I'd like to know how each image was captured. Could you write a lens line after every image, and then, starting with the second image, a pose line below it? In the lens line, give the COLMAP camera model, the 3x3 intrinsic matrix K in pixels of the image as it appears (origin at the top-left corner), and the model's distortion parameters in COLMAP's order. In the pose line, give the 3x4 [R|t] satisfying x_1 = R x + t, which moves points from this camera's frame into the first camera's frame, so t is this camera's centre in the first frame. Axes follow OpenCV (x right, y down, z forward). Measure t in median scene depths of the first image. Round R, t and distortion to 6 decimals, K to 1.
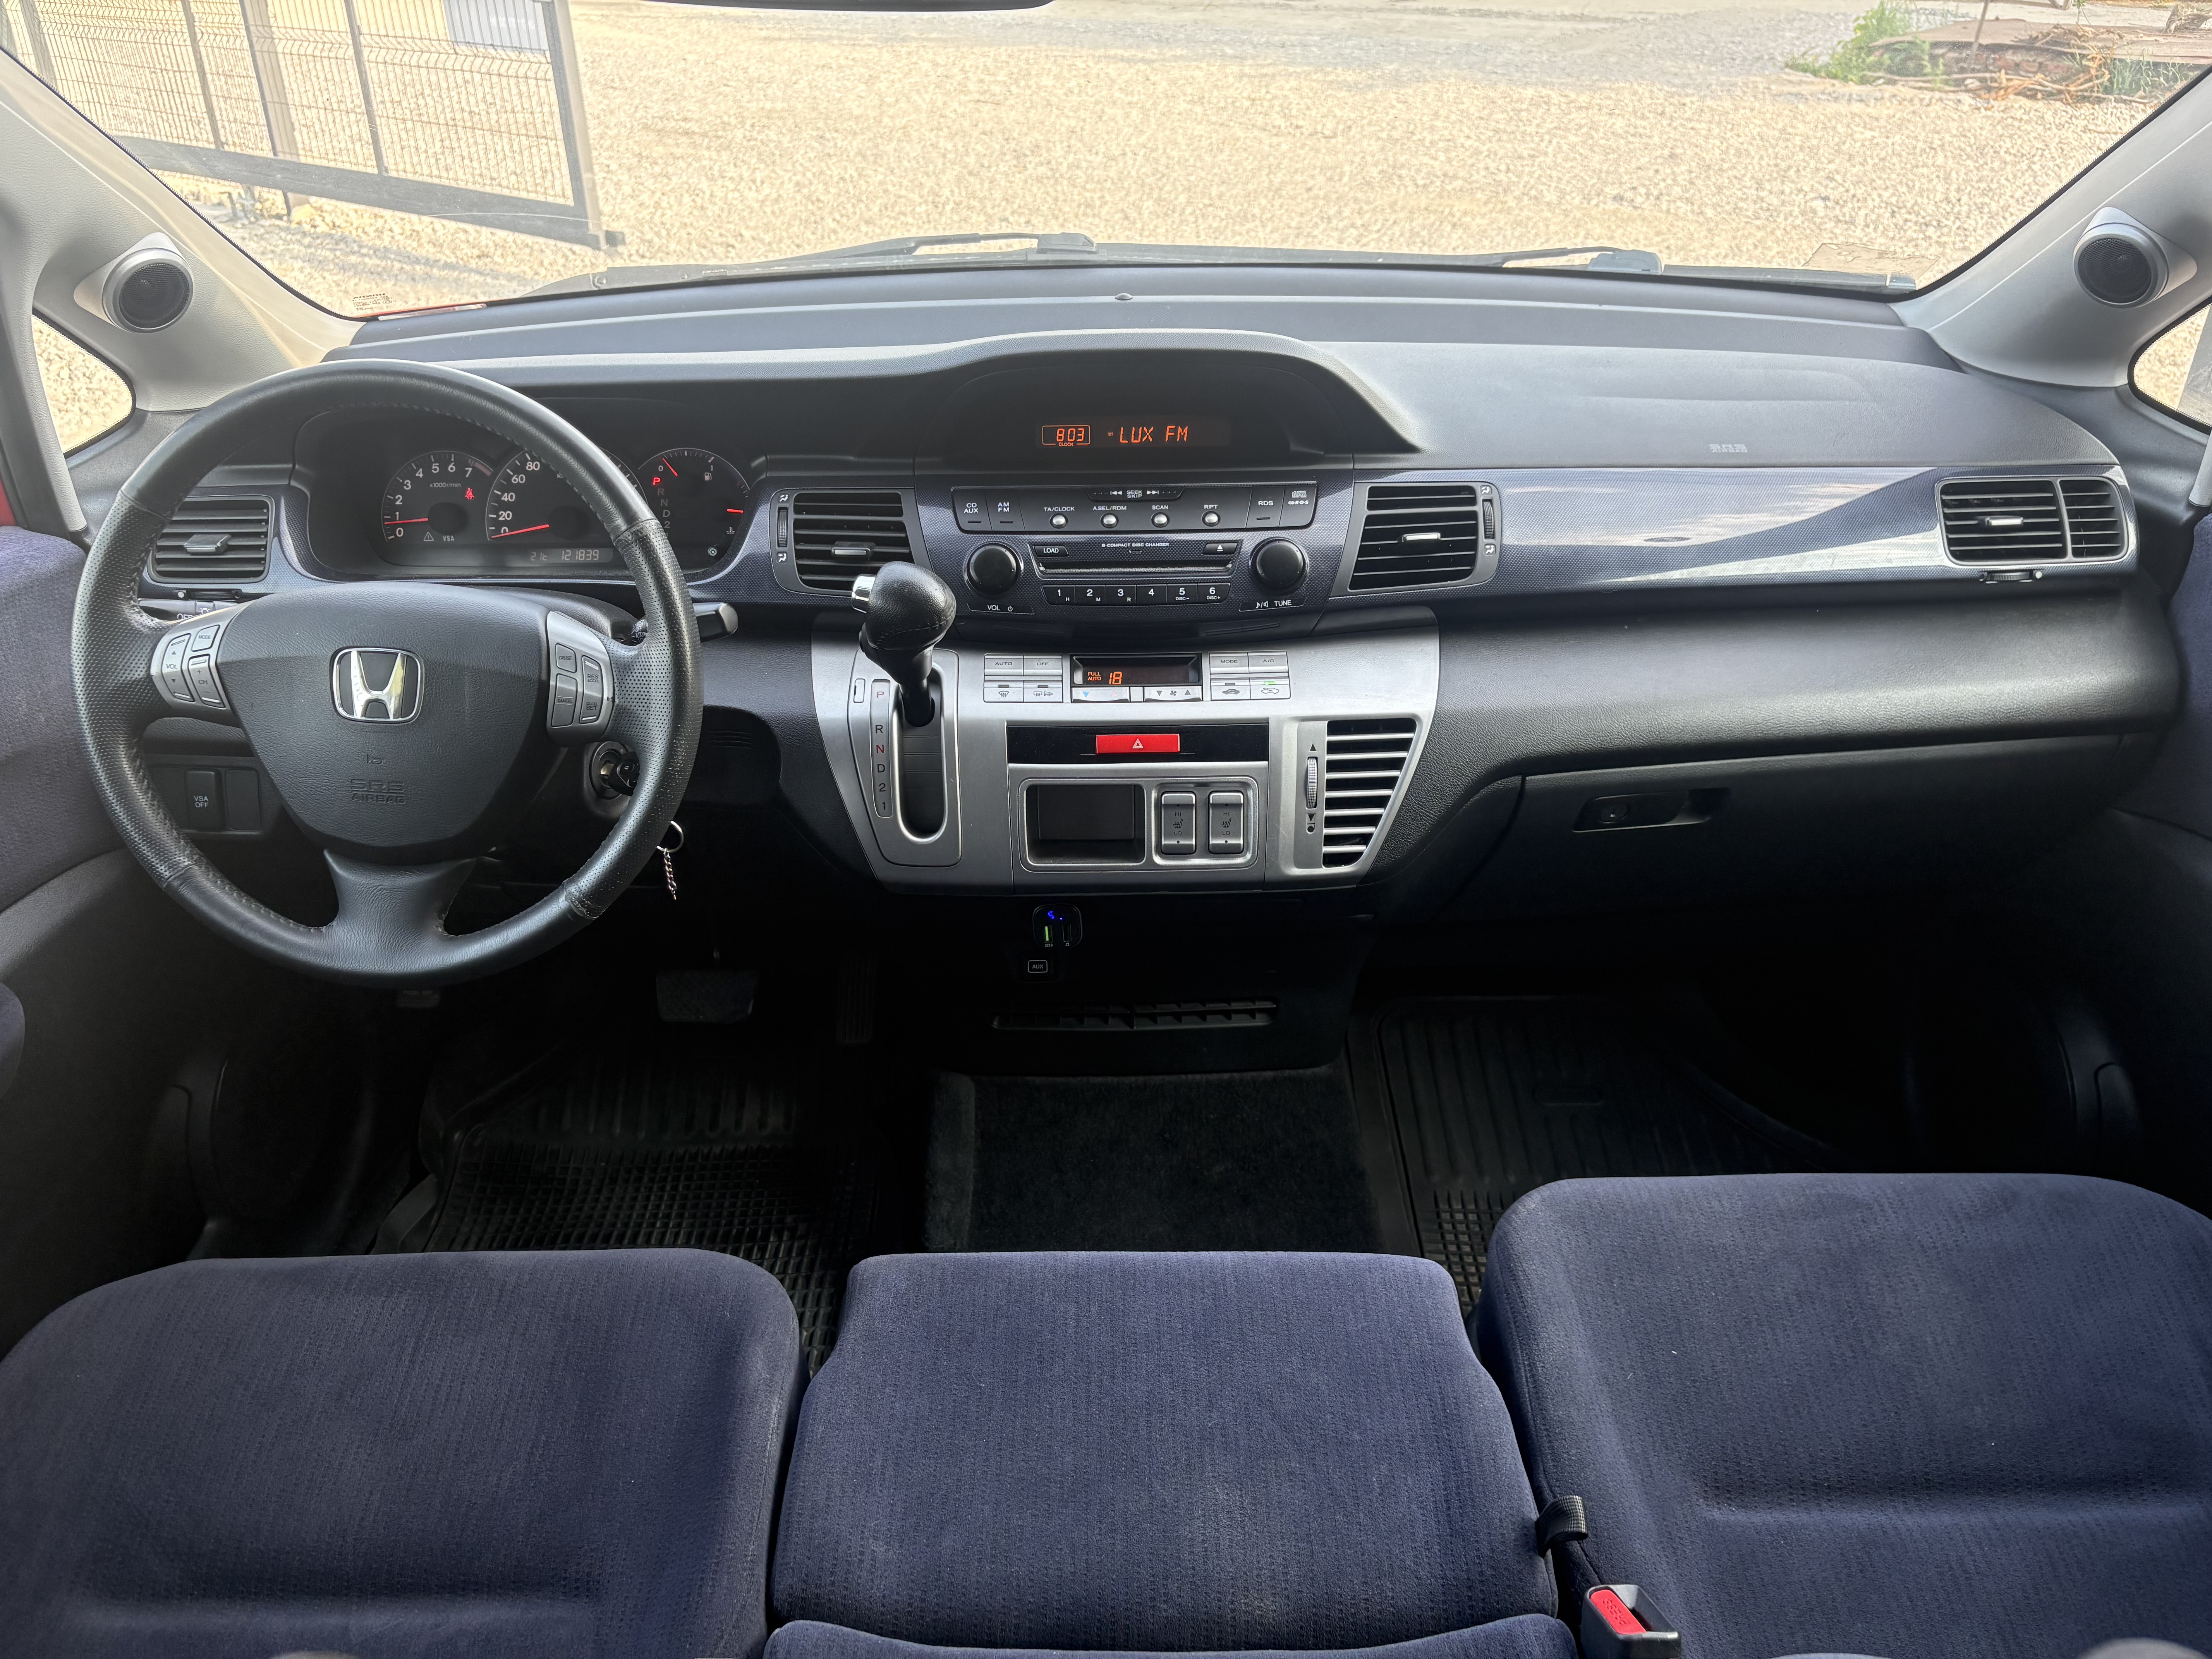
lens RADIAL K [[1682.3, 0, 1106.0], [0, 1682.3, 829.5], [0, 0, 1]] dist [0.034318, -0.026749]
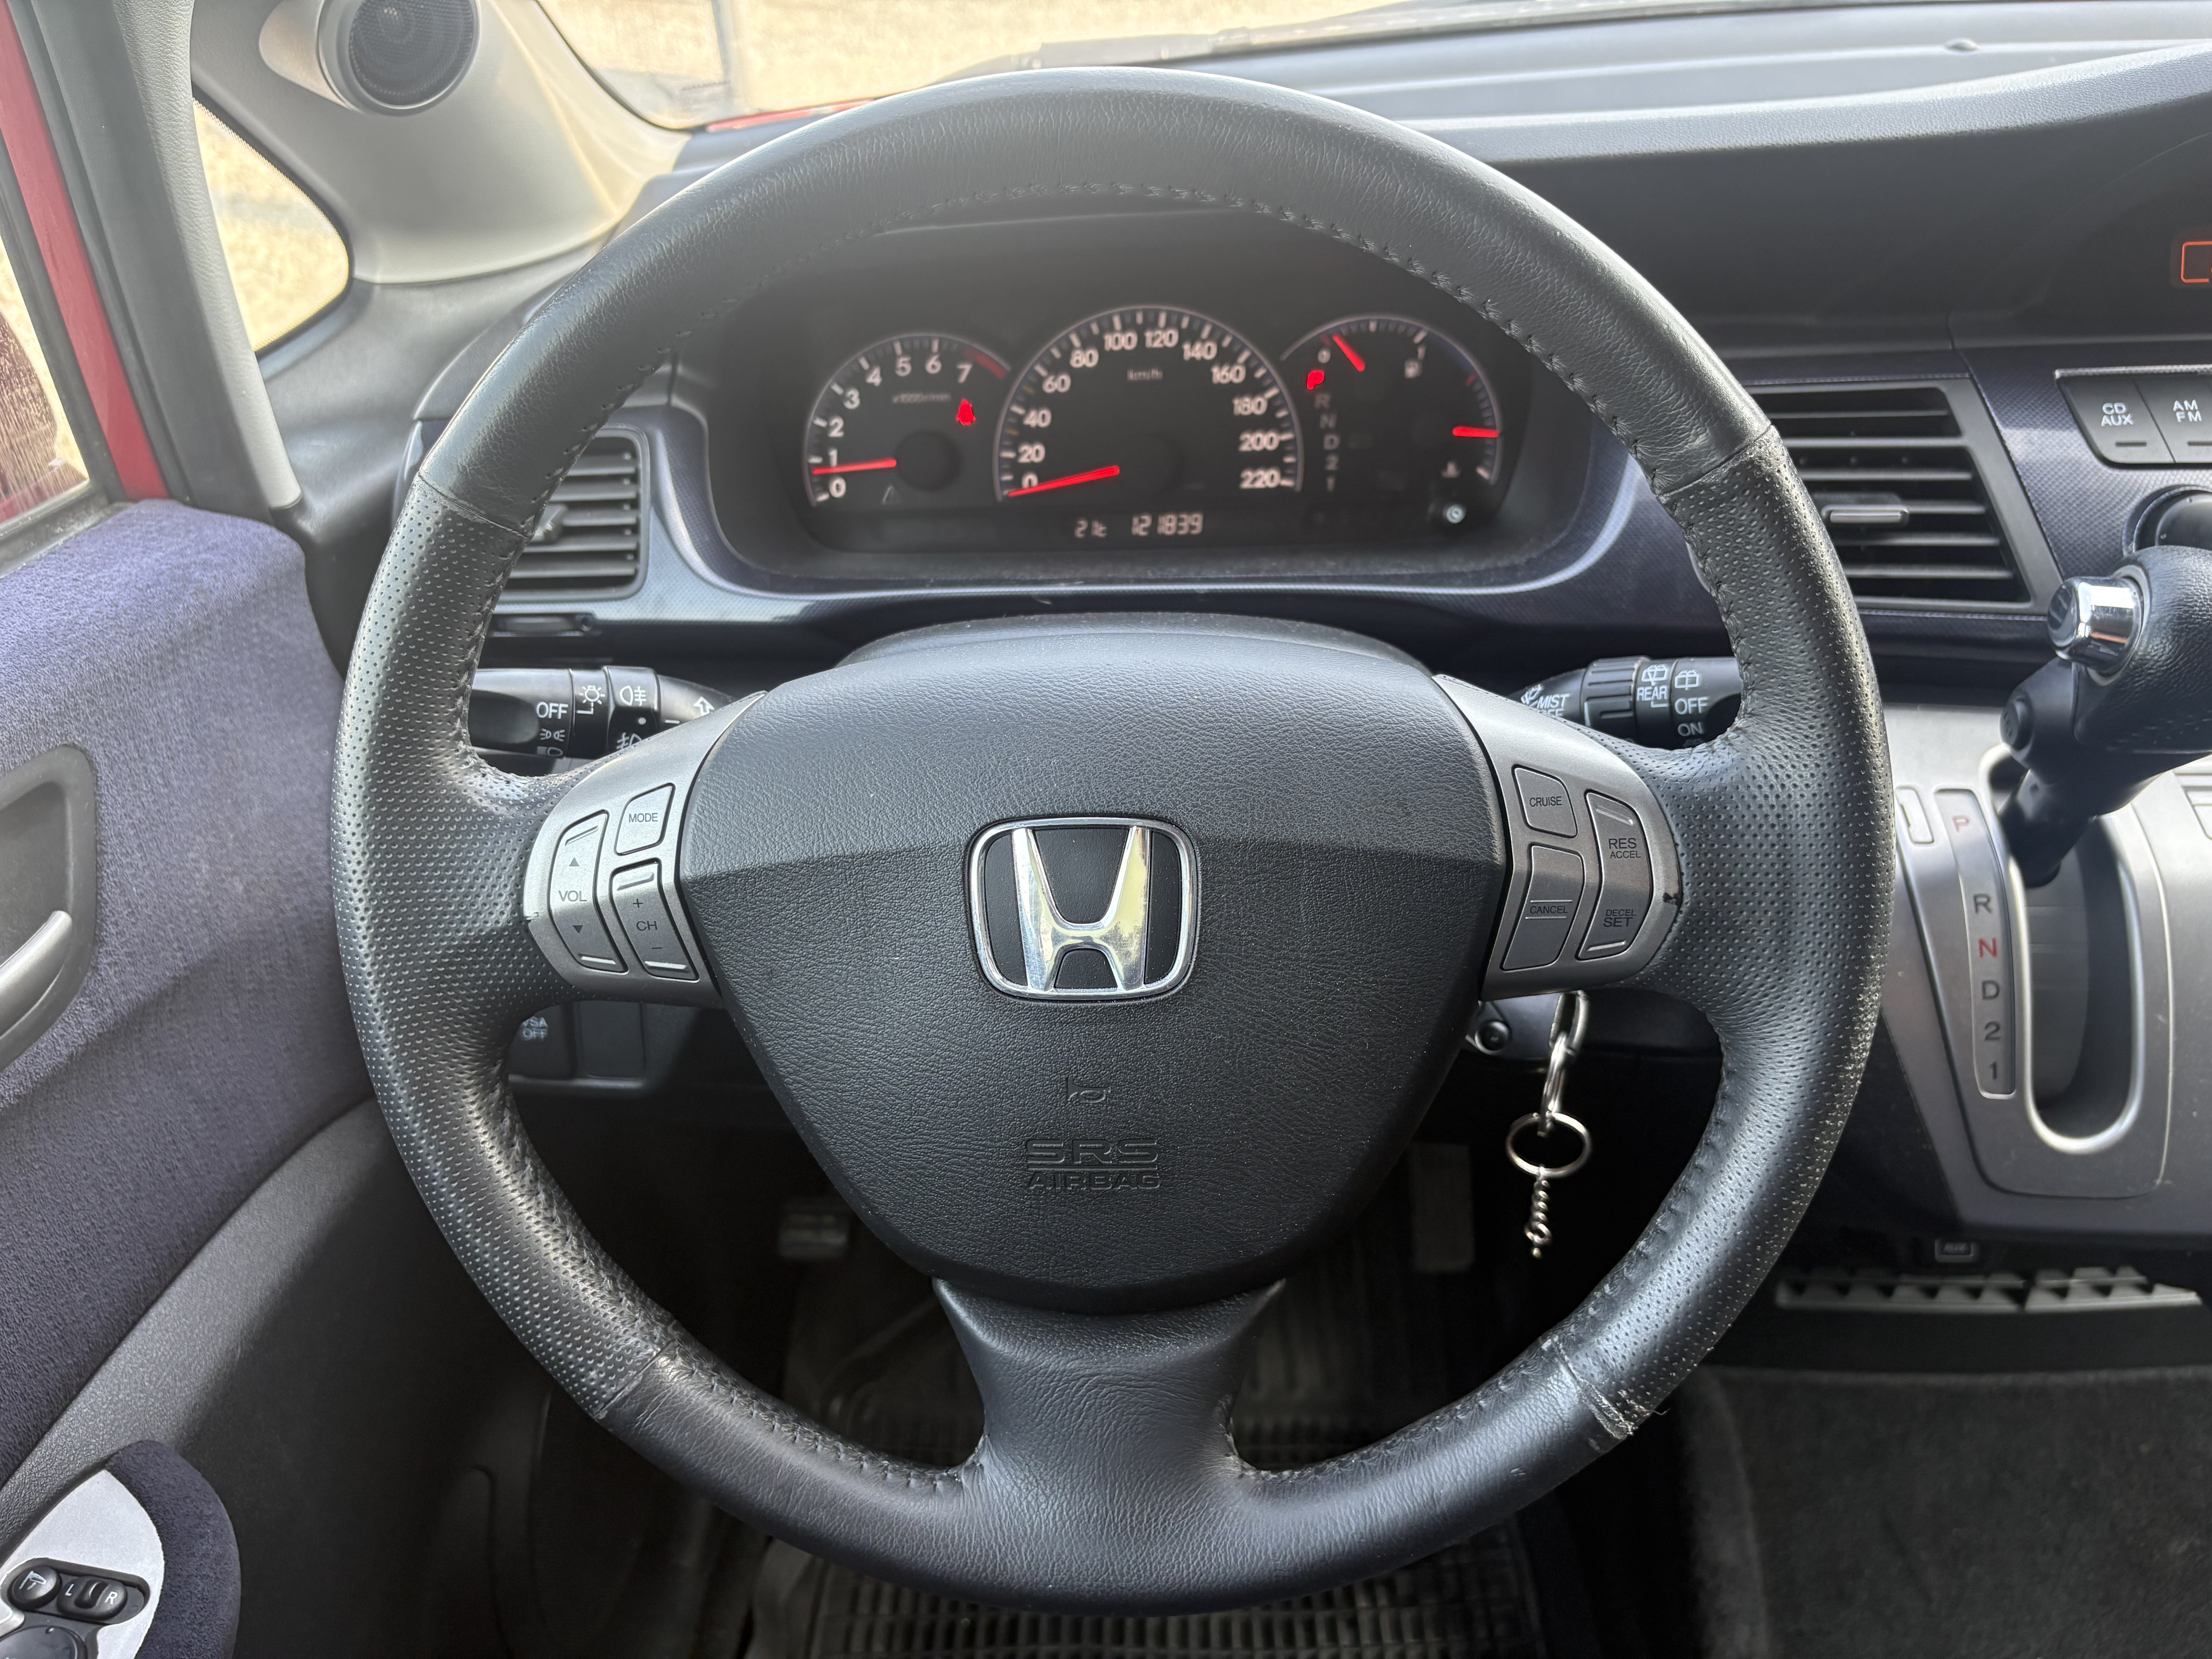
lens RADIAL K [[1688.6, 0, 1106.0], [0, 1688.6, 829.5], [0, 0, 1]] dist [0.007338, 0.001981]
pose [[0.998486, -0.009598, -0.054159, -0.340407], [0.012403, 0.998586, 0.051700, -0.104299], [0.053586, -0.052293, 0.997193, 0.511759]]
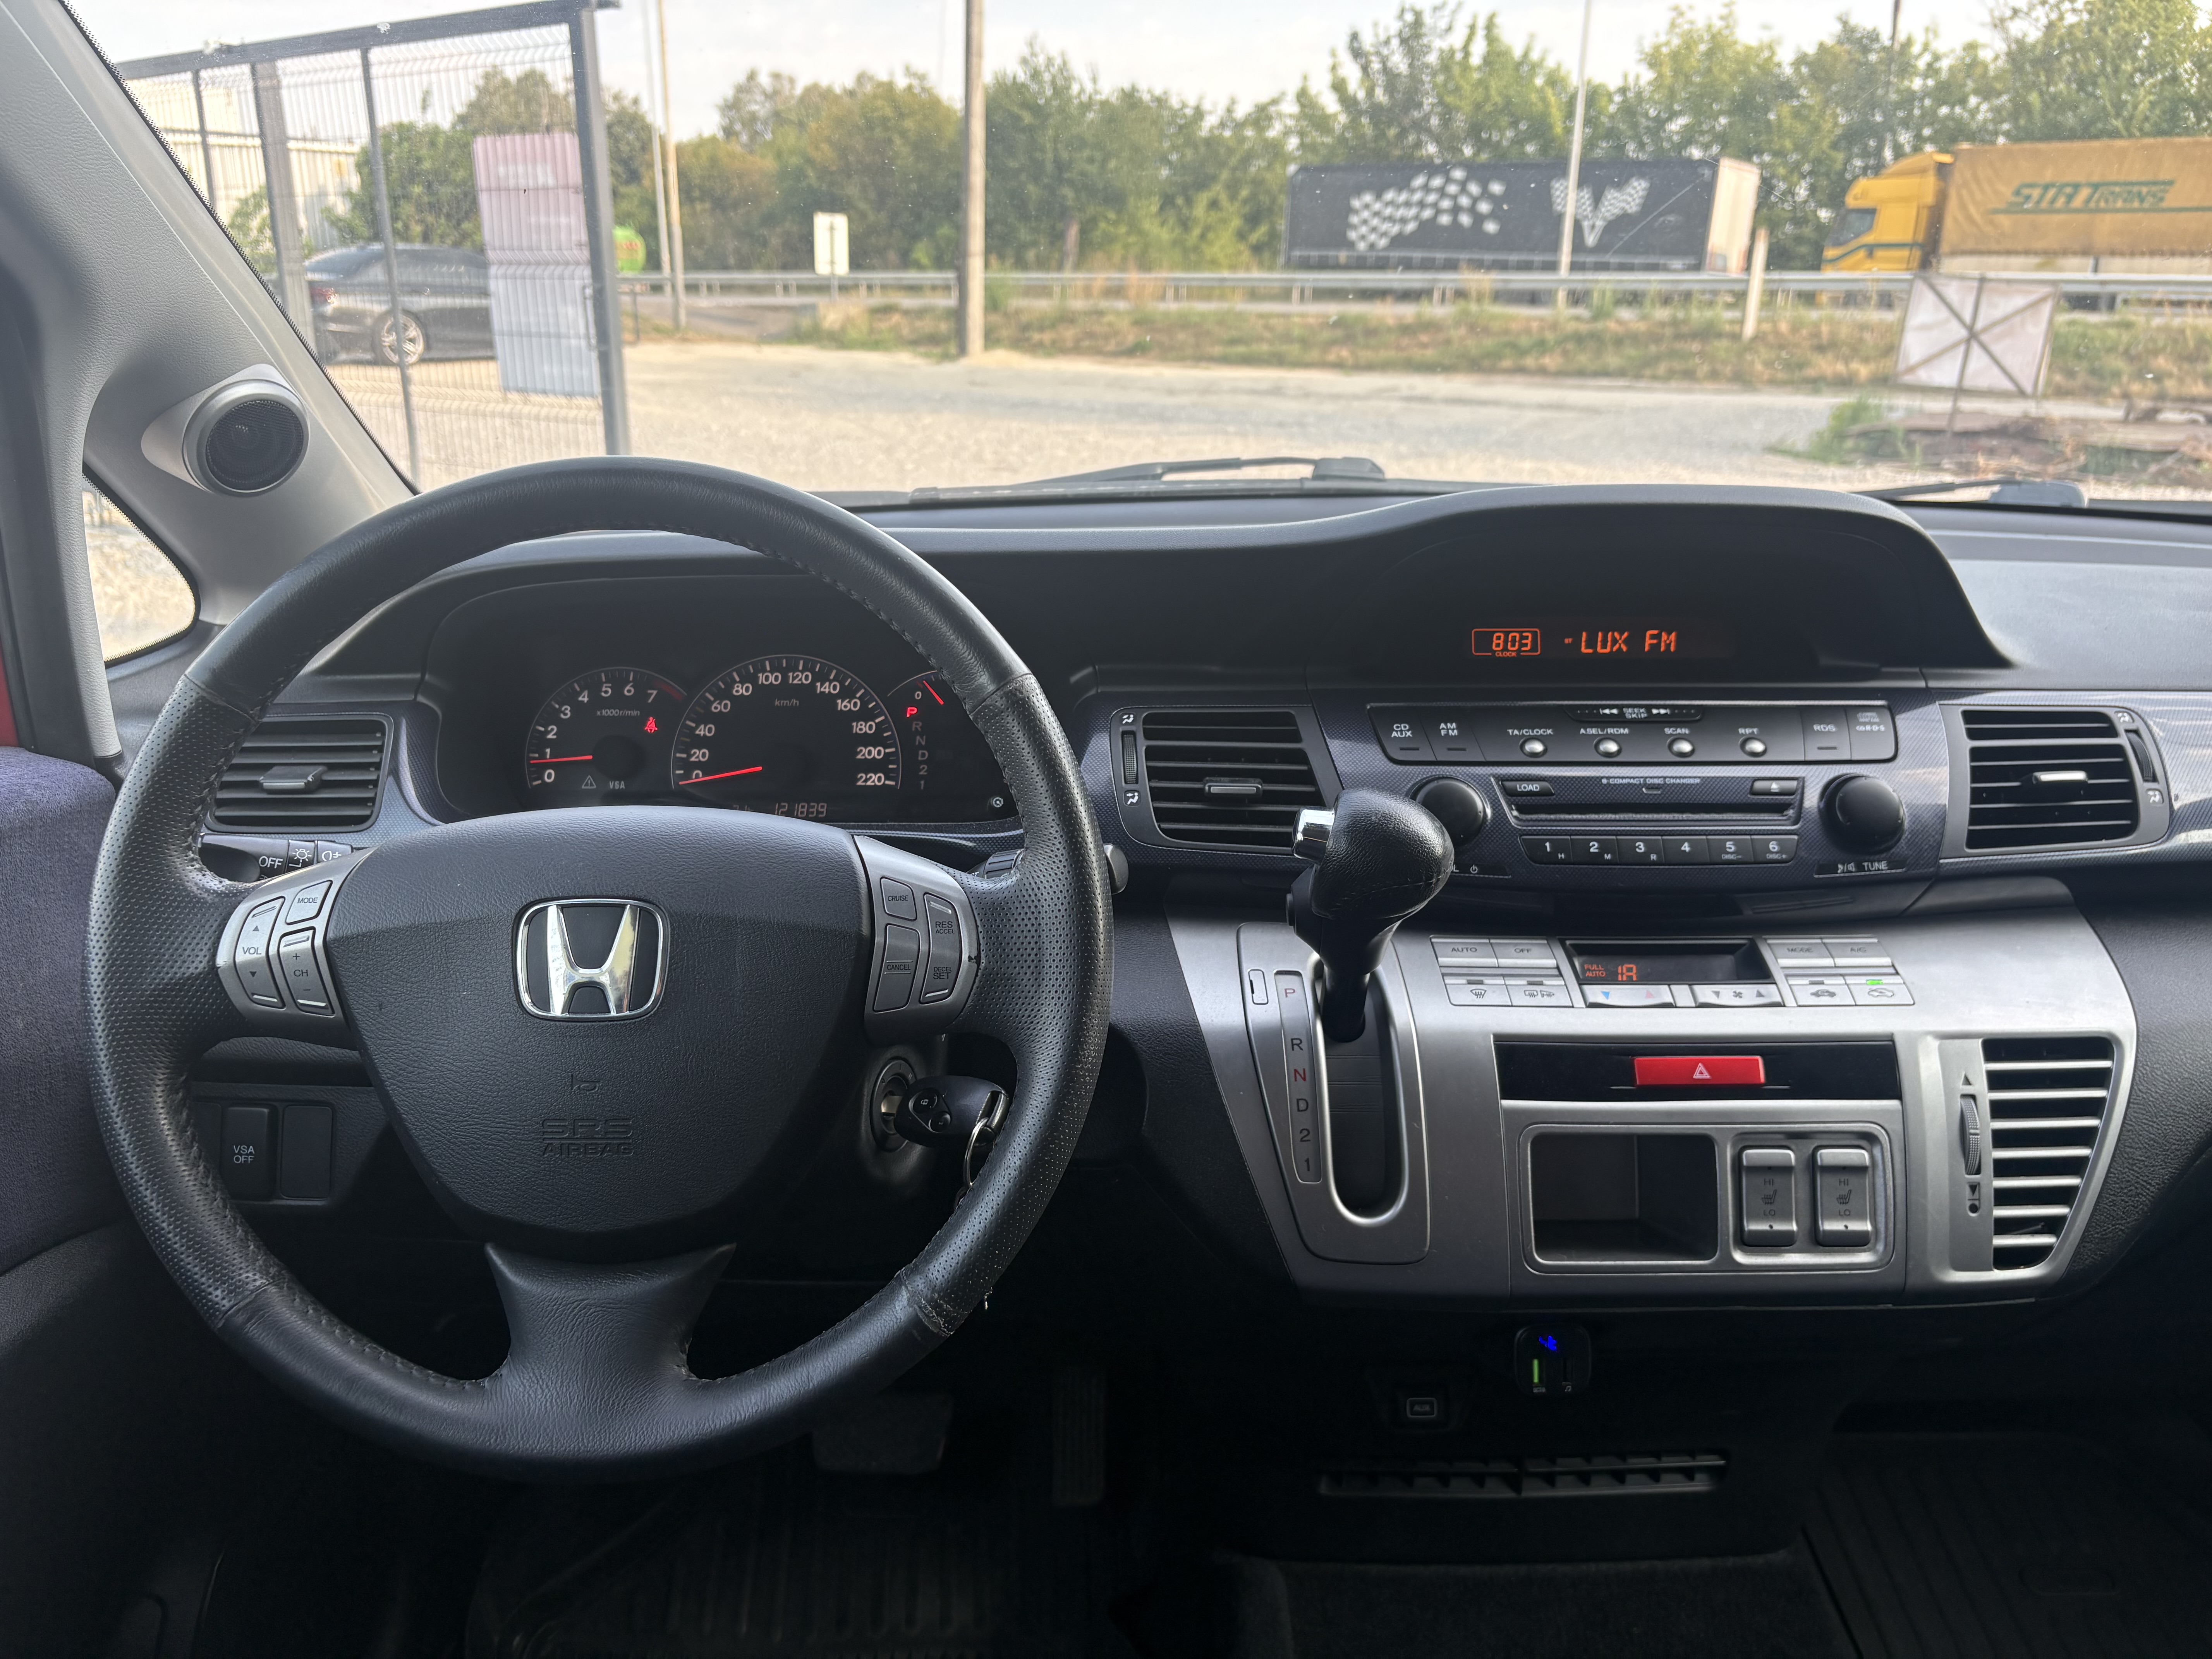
lens RADIAL K [[1682.3, 0, 1106.0], [0, 1682.3, 829.5], [0, 0, 1]] dist [0.034318, -0.026749]
pose [[0.999765, 0.009938, 0.019262, -0.217523], [-0.005710, 0.978065, -0.208224, -0.004877], [-0.020909, 0.208065, 0.977892, 0.329744]]
